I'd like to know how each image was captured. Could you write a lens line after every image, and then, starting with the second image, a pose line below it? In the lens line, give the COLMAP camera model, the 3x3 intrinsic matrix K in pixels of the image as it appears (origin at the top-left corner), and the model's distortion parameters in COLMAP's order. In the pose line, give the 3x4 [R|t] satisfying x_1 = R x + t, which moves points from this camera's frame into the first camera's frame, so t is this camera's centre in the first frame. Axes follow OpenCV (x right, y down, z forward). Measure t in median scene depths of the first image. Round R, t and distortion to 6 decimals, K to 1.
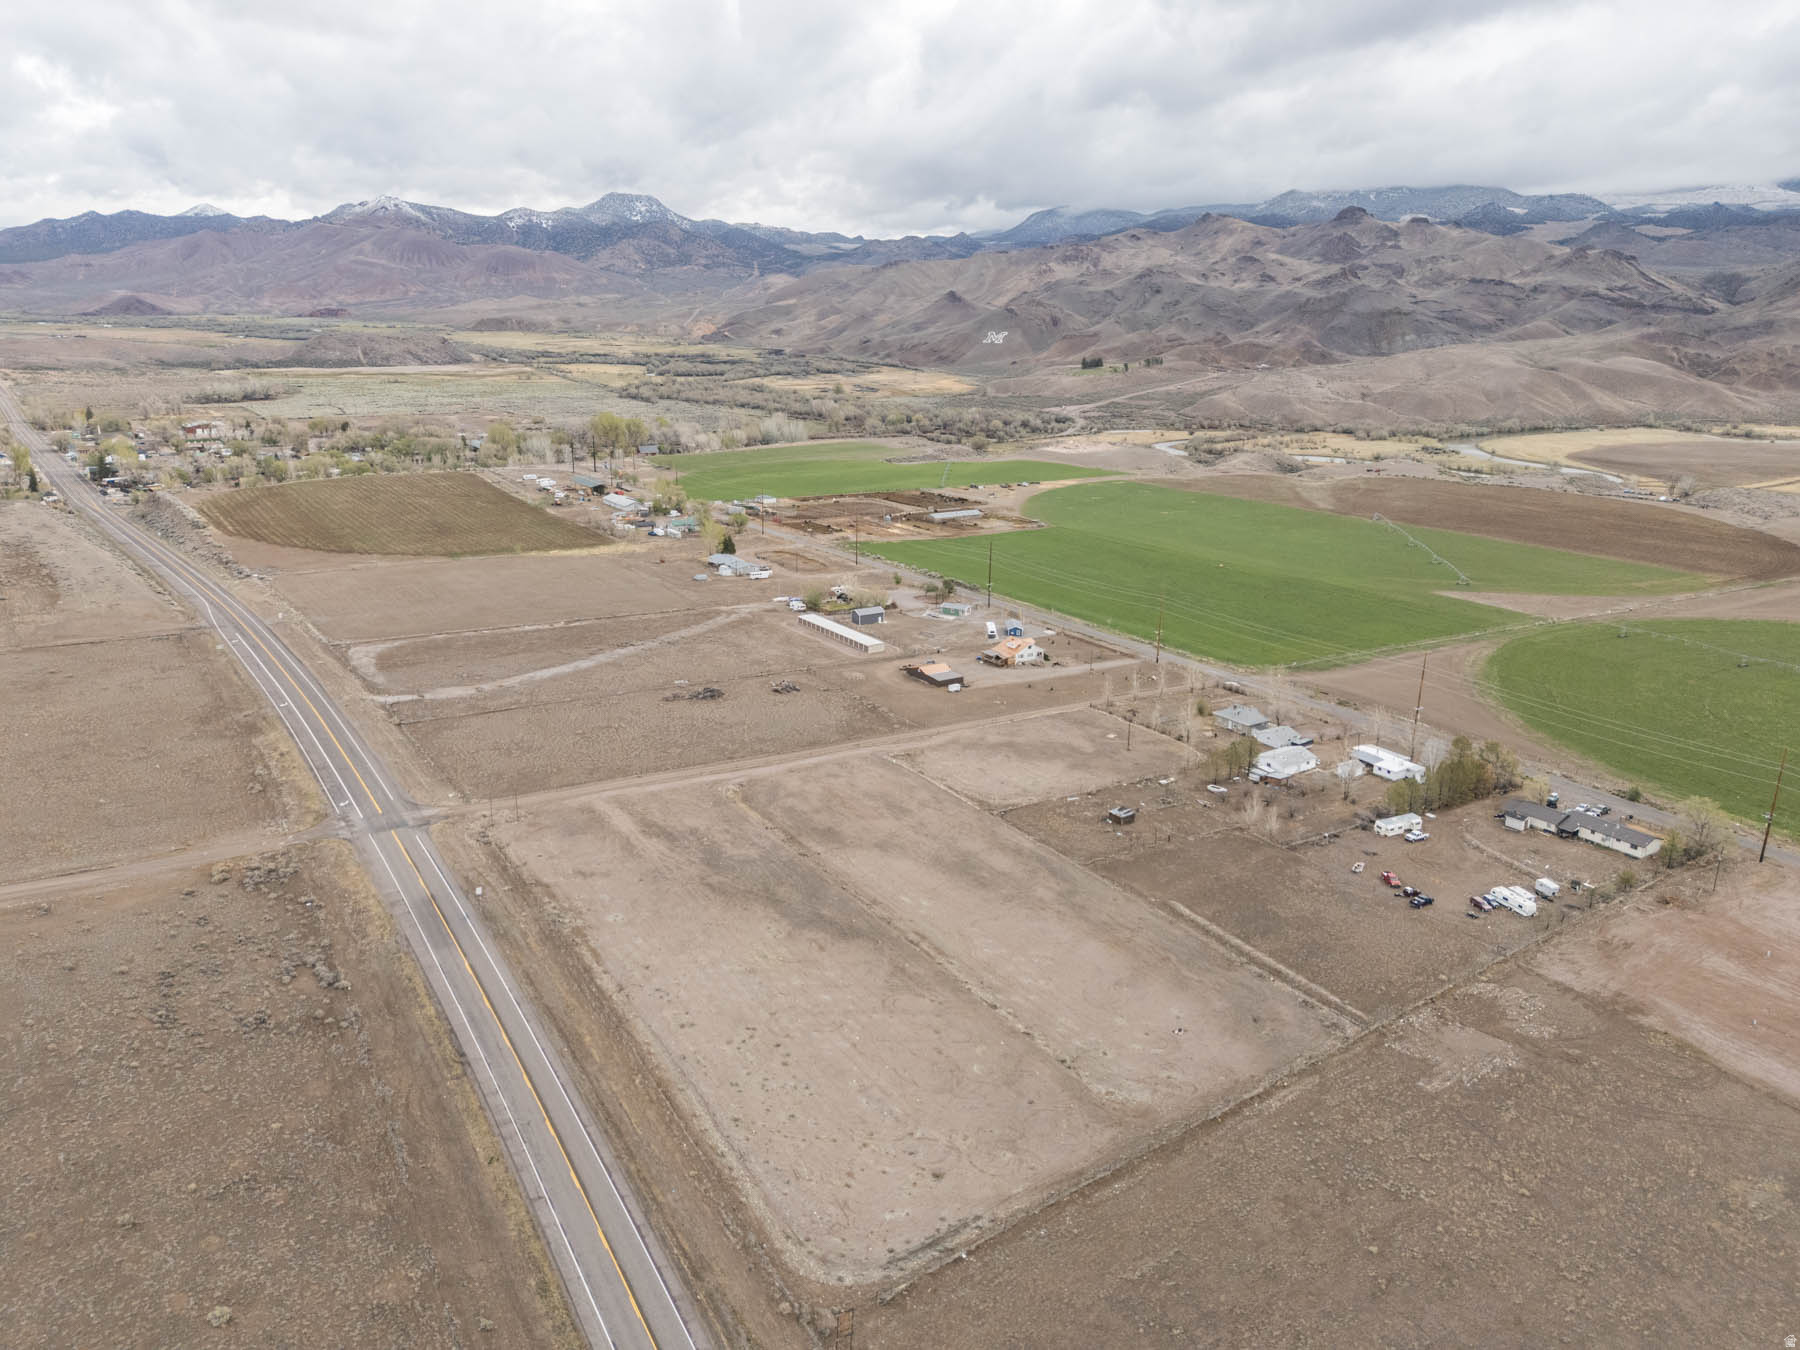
lens RADIAL K [[1319.0, 0, 900.0], [0, 1319.0, 675.0], [0, 0, 1]] dist [0.084407, -0.076579]
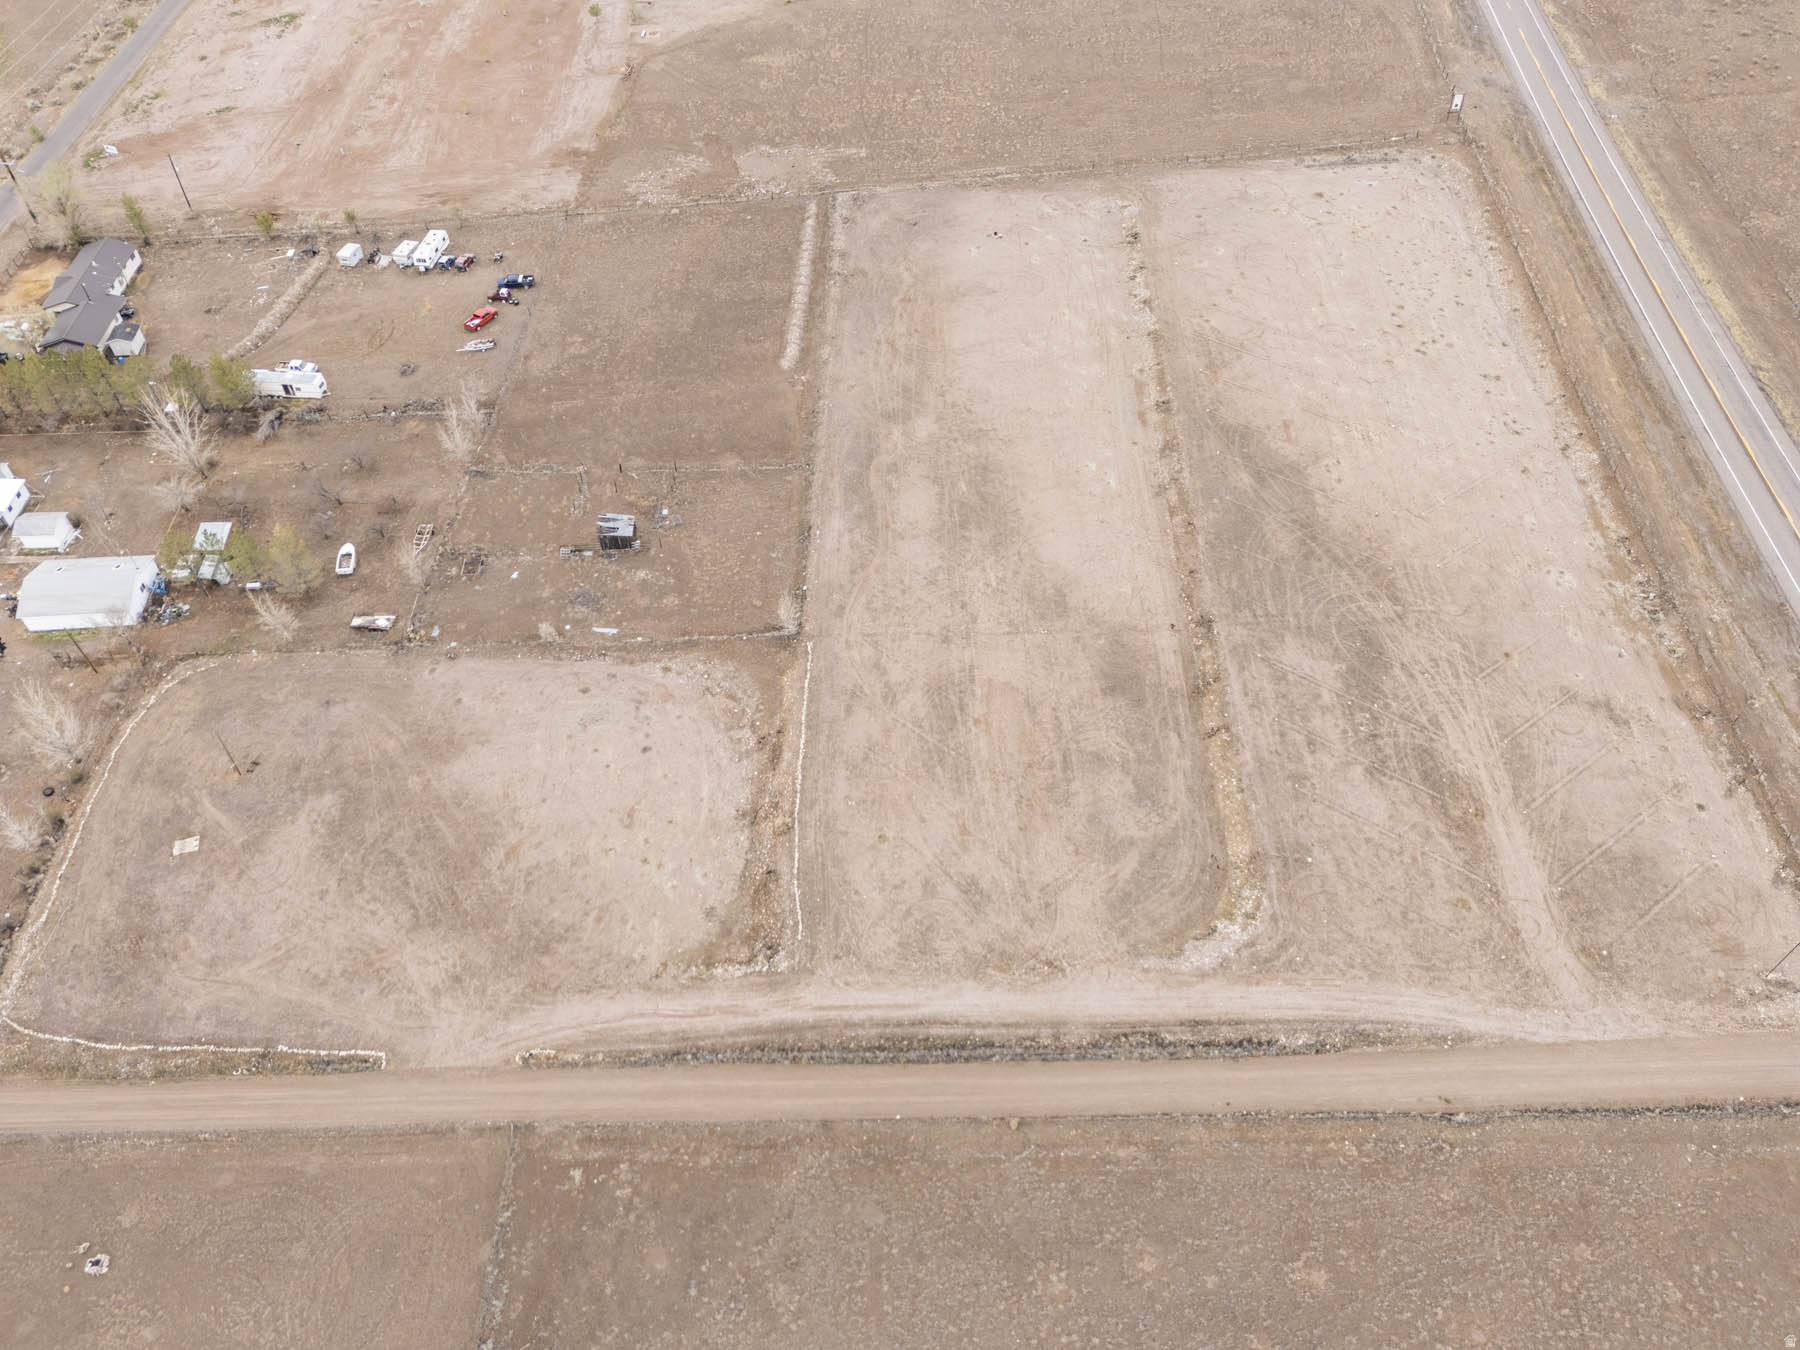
lens RADIAL K [[1319.0, 0, 900.0], [0, 1319.0, 675.0], [0, 0, 1]] dist [0.084407, -0.076579]
pose [[-0.840361, -0.409609, 0.354983, -0.124777], [0.153358, 0.448477, 0.880539, -0.269382], [-0.519879, 0.794411, -0.314066, 0.902896]]
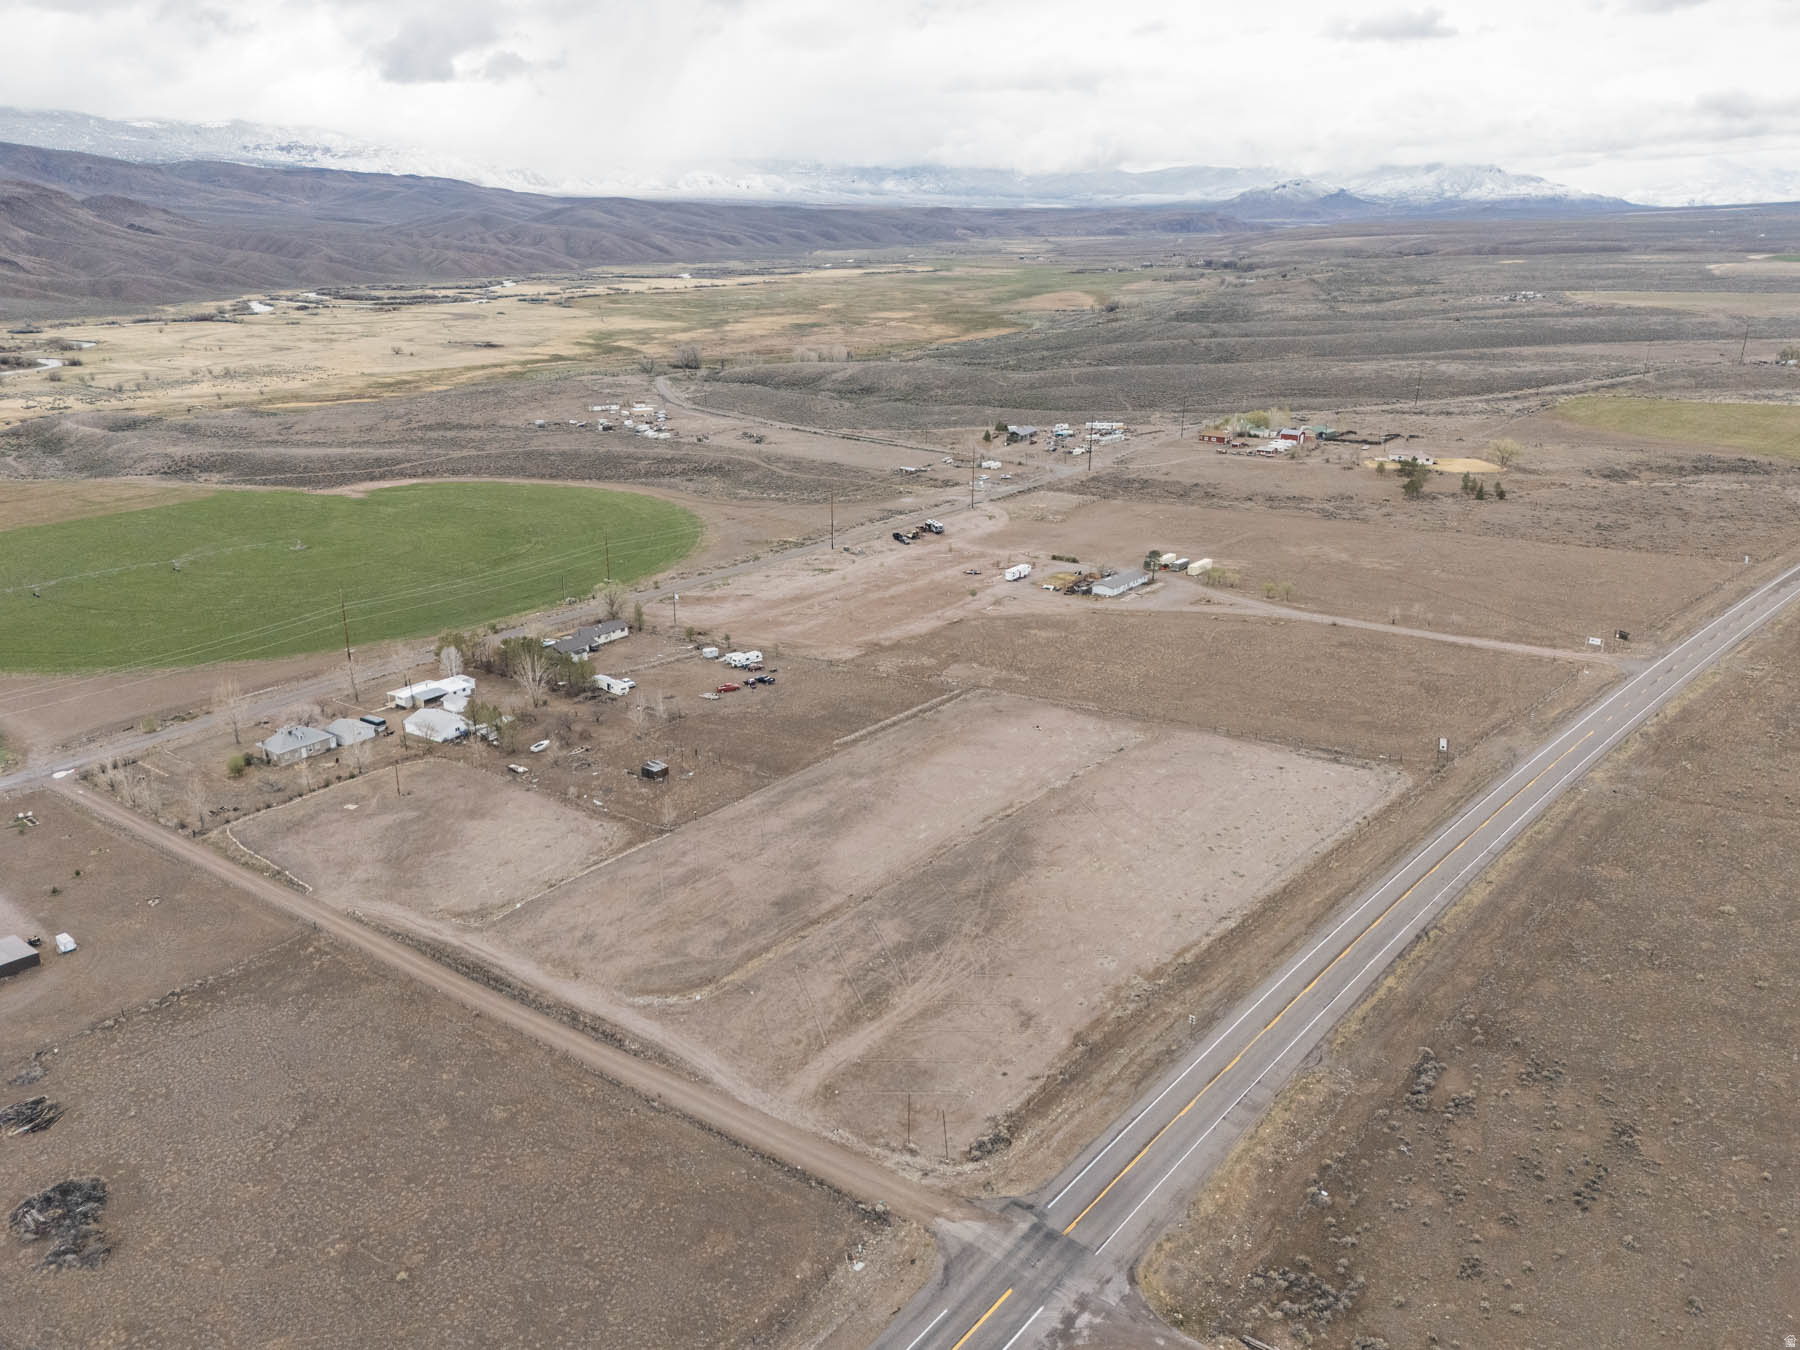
lens RADIAL K [[1330.5, 0, 905.8], [0, 1330.5, 672.3], [0, 0, 1]] dist [0.117711, -0.179268]
pose [[-0.338104, -0.319783, 0.885113, -0.556465], [0.268976, 0.868434, 0.416502, -0.236210], [-0.901853, 0.378895, -0.207607, 0.783297]]
